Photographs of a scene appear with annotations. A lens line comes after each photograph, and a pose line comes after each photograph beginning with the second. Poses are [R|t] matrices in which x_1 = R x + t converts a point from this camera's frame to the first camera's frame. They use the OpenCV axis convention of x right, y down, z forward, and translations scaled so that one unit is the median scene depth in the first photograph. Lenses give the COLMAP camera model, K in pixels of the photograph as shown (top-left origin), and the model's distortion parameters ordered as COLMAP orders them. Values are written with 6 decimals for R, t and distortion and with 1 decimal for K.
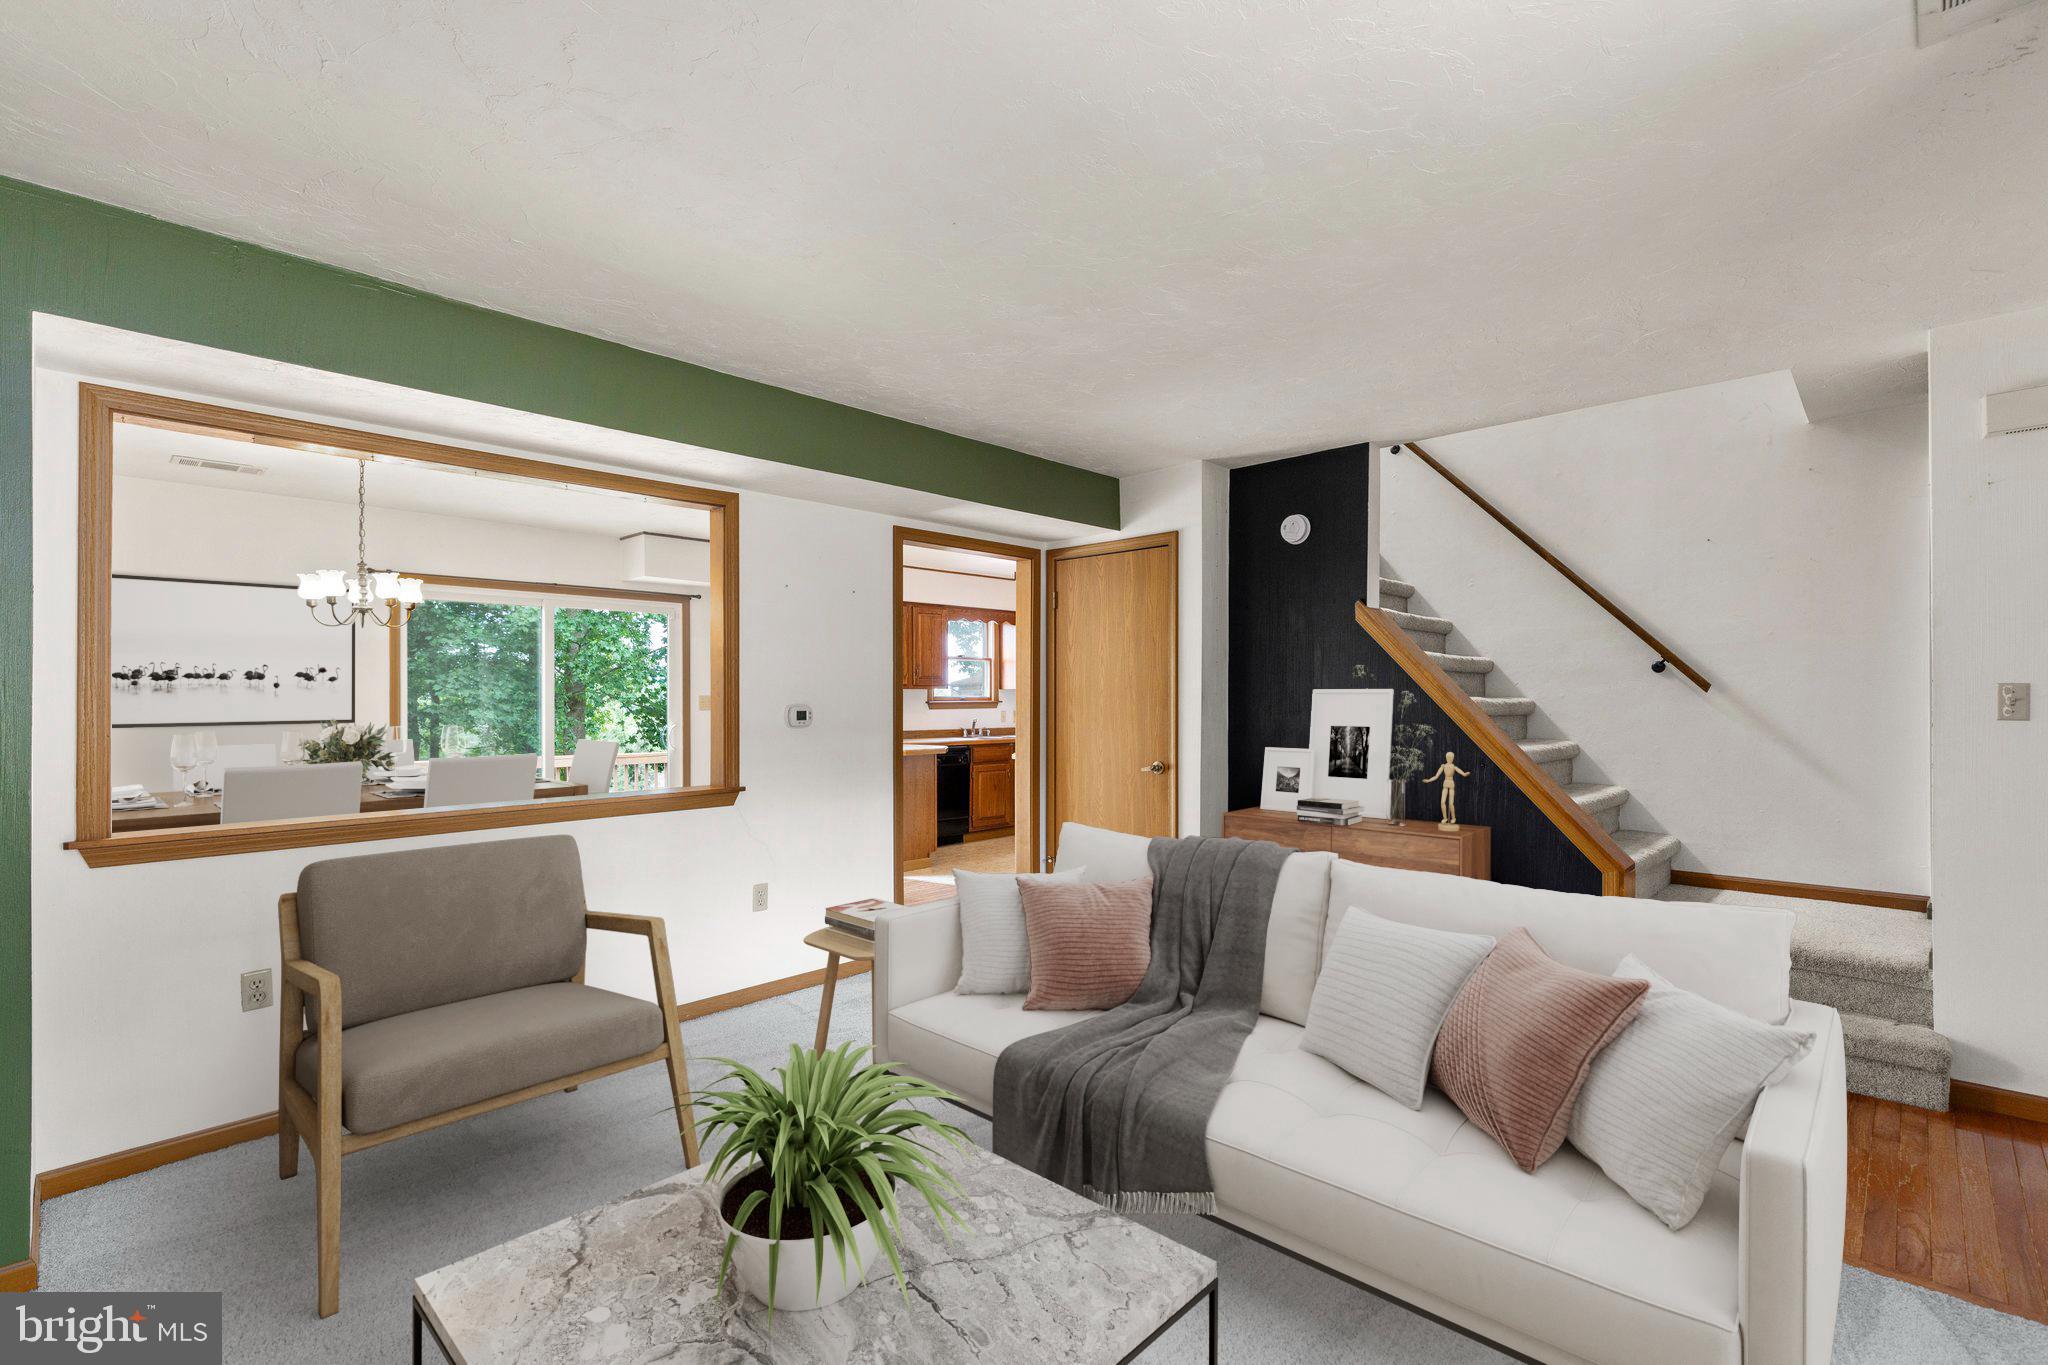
lens RADIAL K [[925.3, 0, 1021.5], [0, 925.3, 681.6], [0, 0, 1]] dist [0.007093, -0.001083]
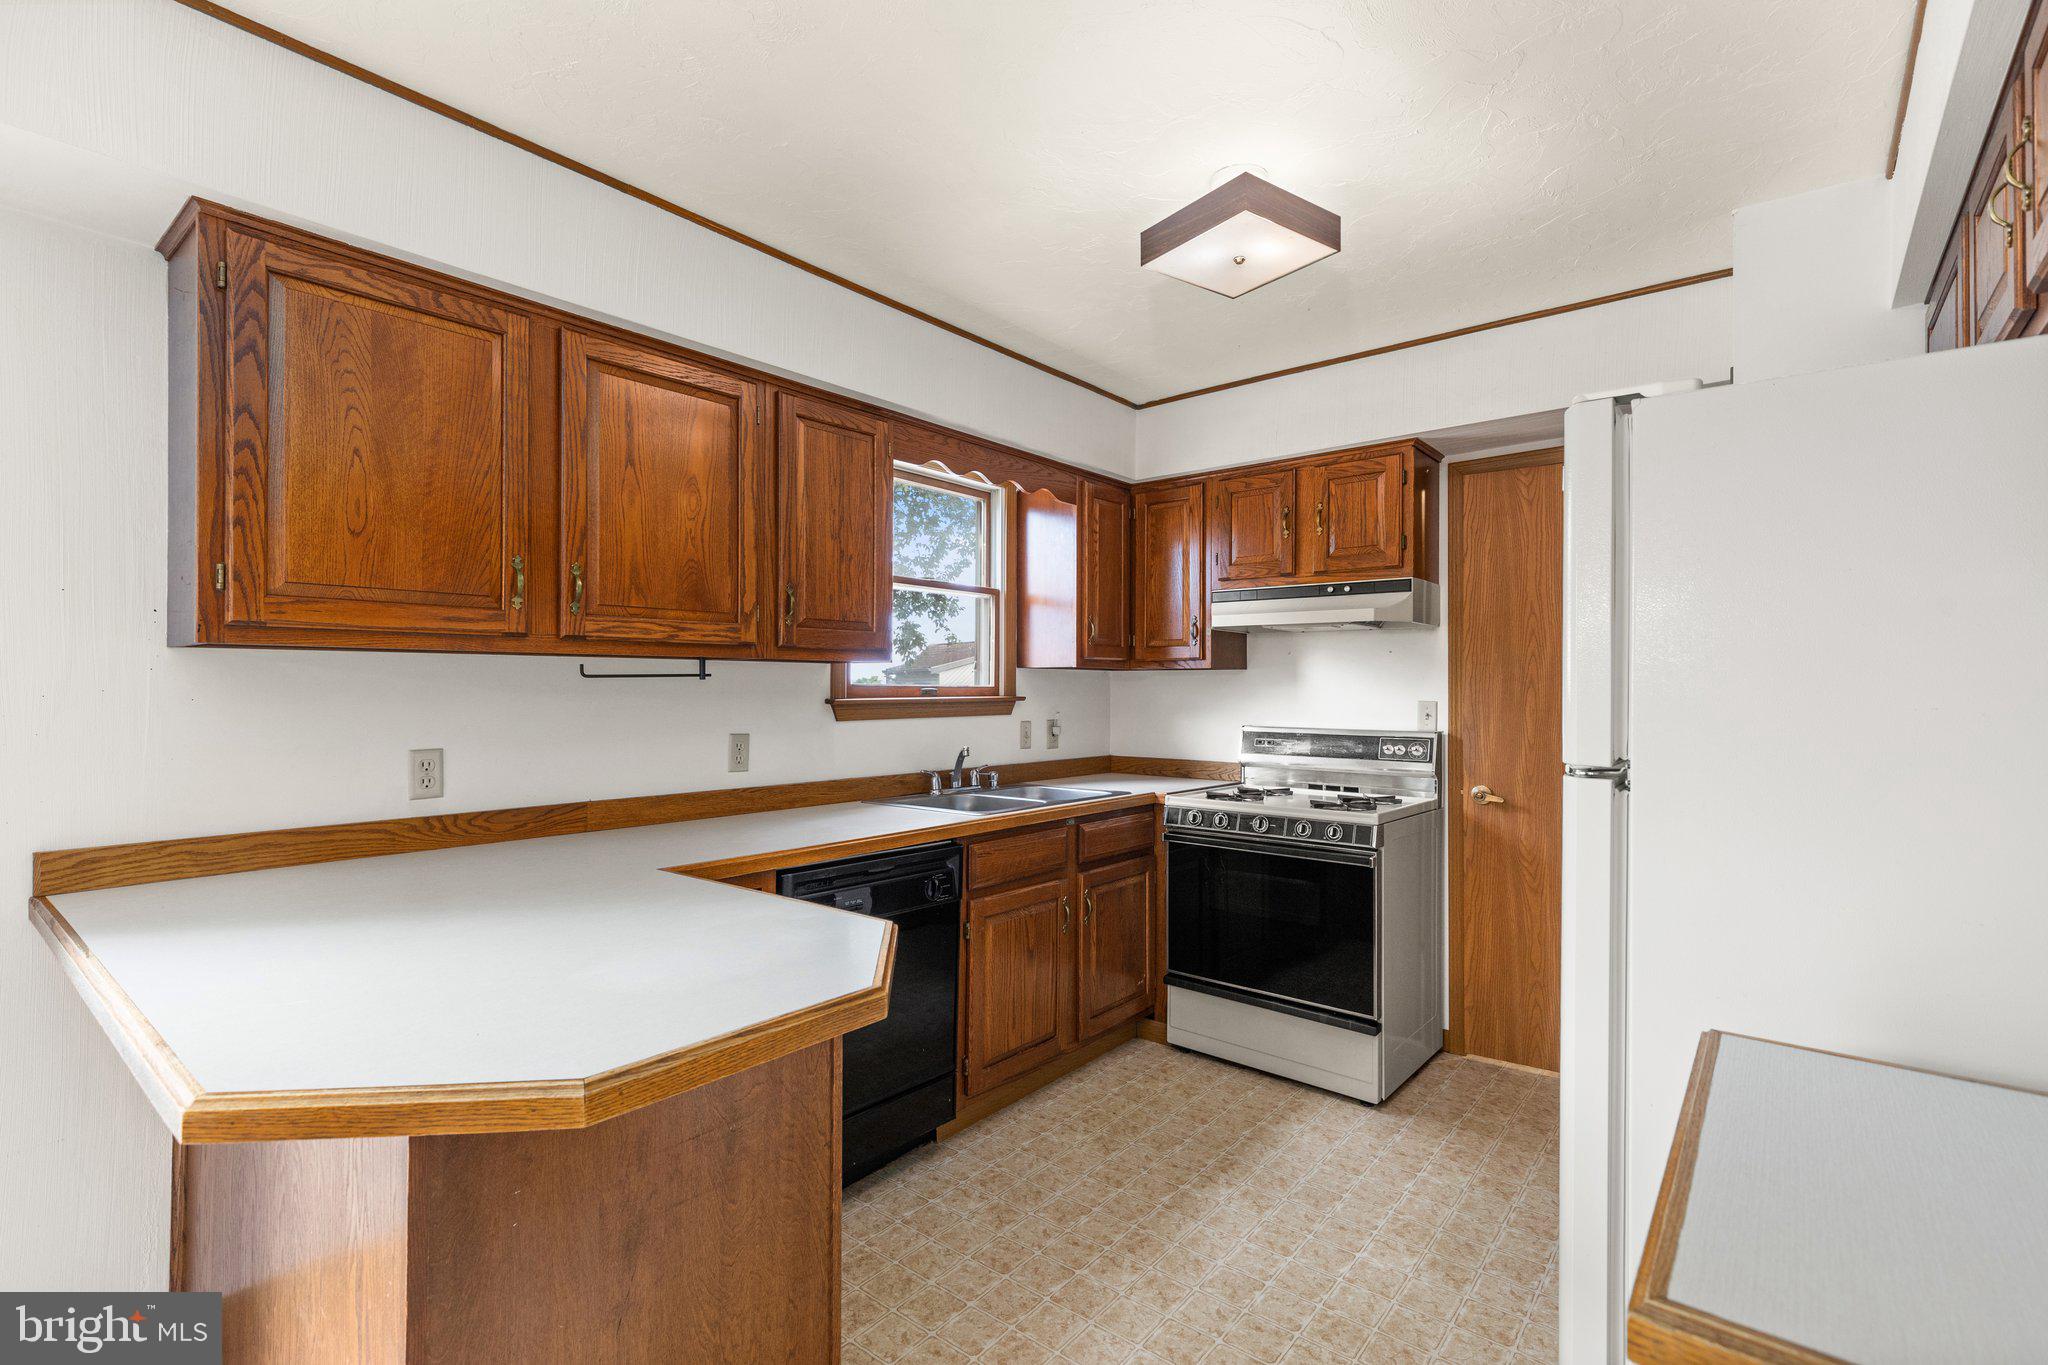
lens RADIAL K [[925.3, 0, 1033.0], [0, 925.3, 685.2], [0, 0, 1]] dist [0.007093, -0.001083]
pose [[0.995869, 0.000111, 0.090799, -0.055846], [-0.000877, 0.999964, 0.008395, 0.013231], [-0.090795, -0.008440, 0.995834, 0.628676]]
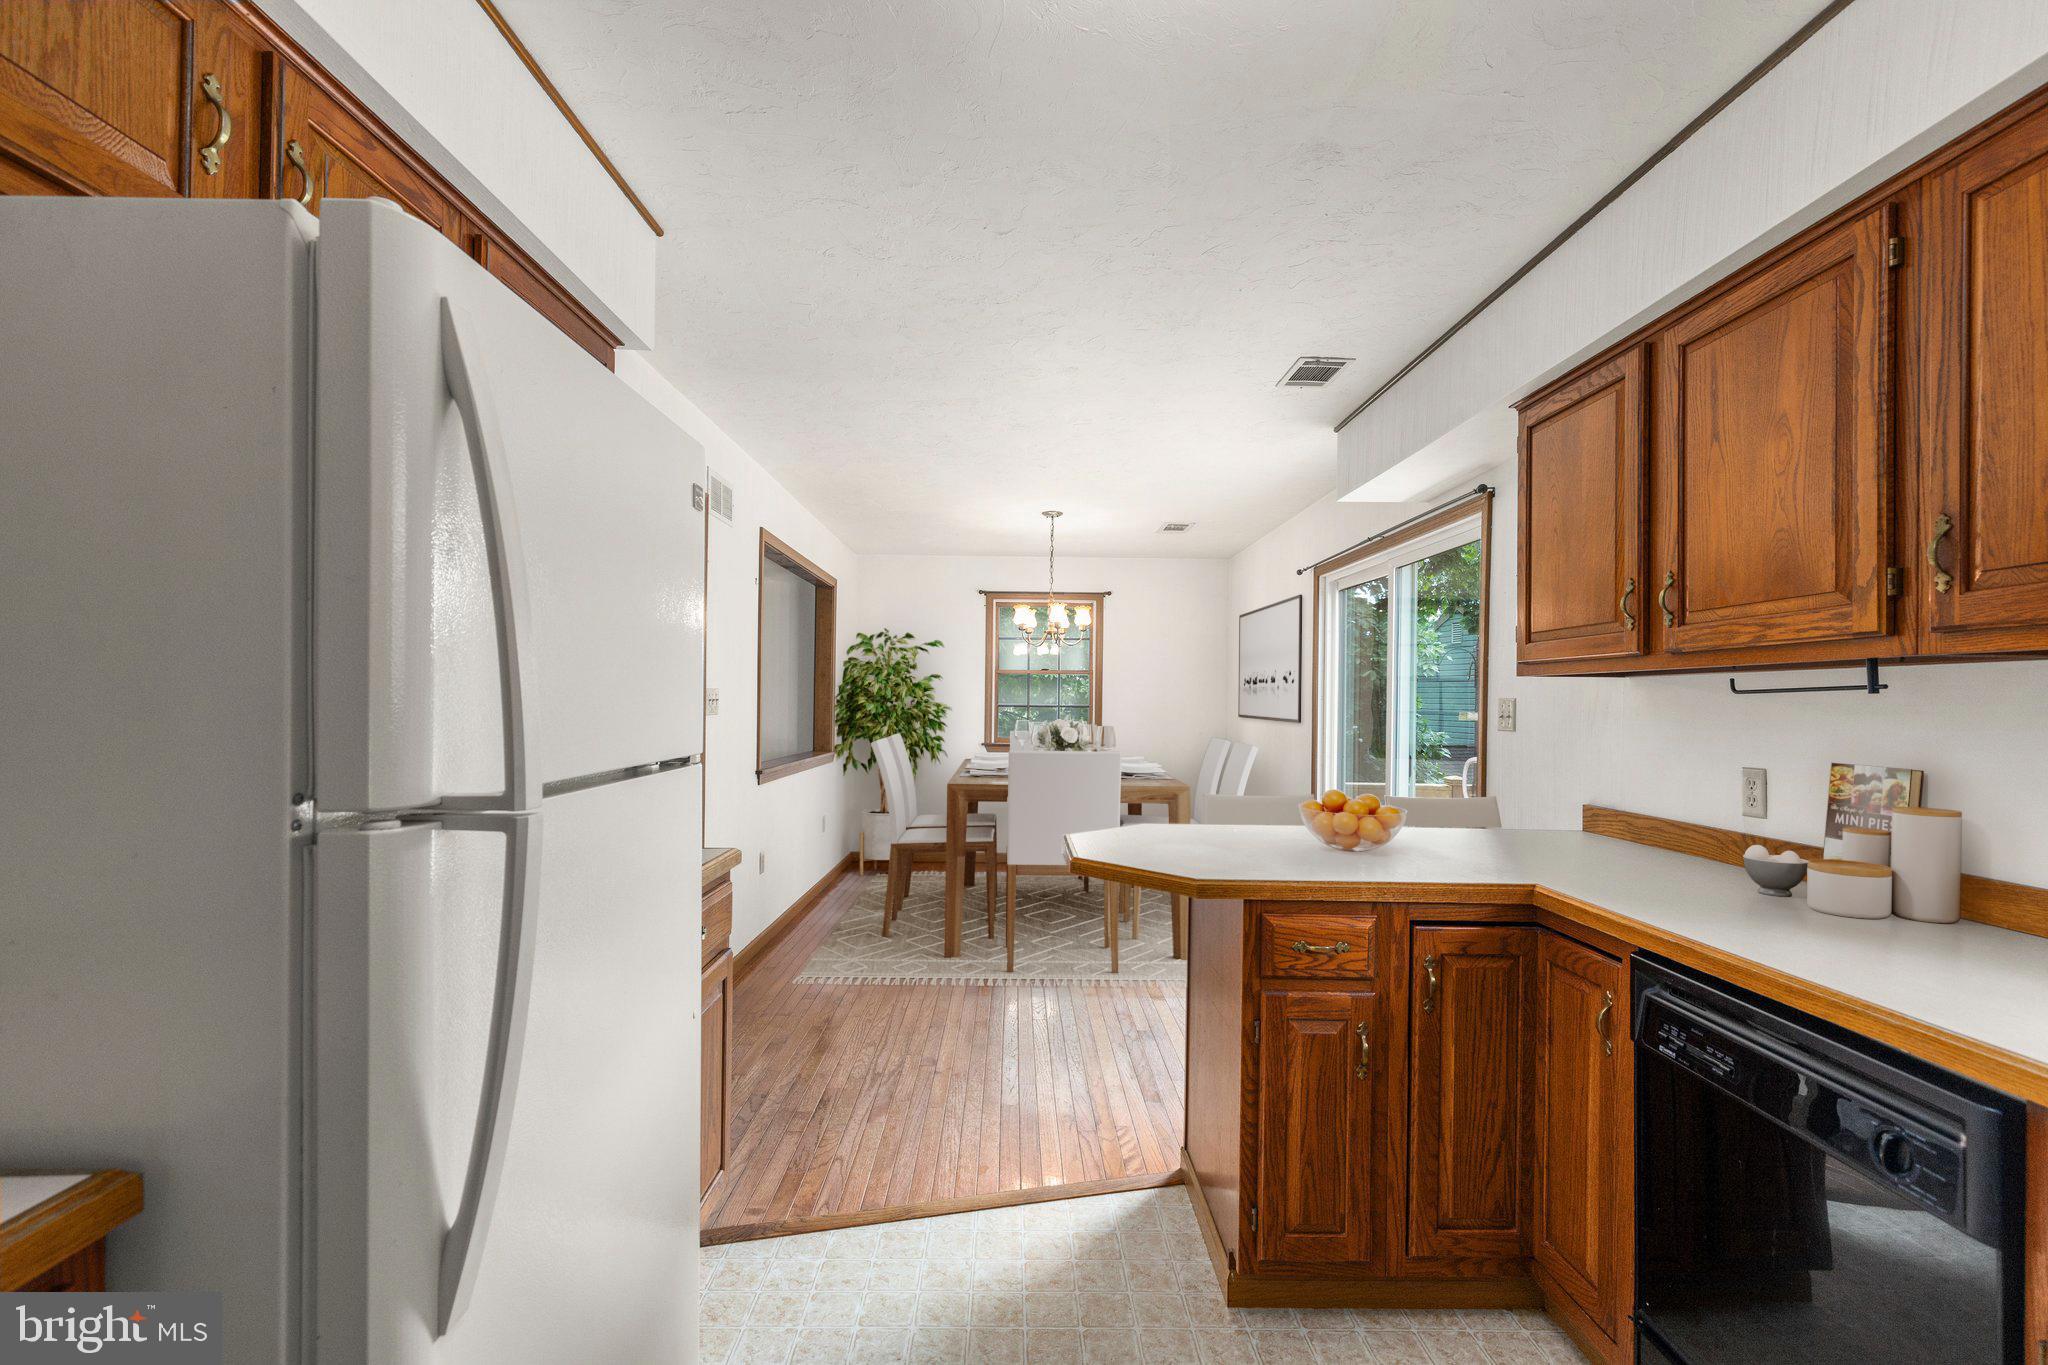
lens RADIAL K [[925.3, 0, 1035.7], [0, 925.3, 688.8], [0, 0, 1]] dist [0.007093, -0.001083]
pose [[-0.695129, -0.018791, -0.718640, 0.109226], [-0.002913, 0.999724, -0.023324, 0.017509], [0.718879, -0.014120, -0.694991, 0.910506]]
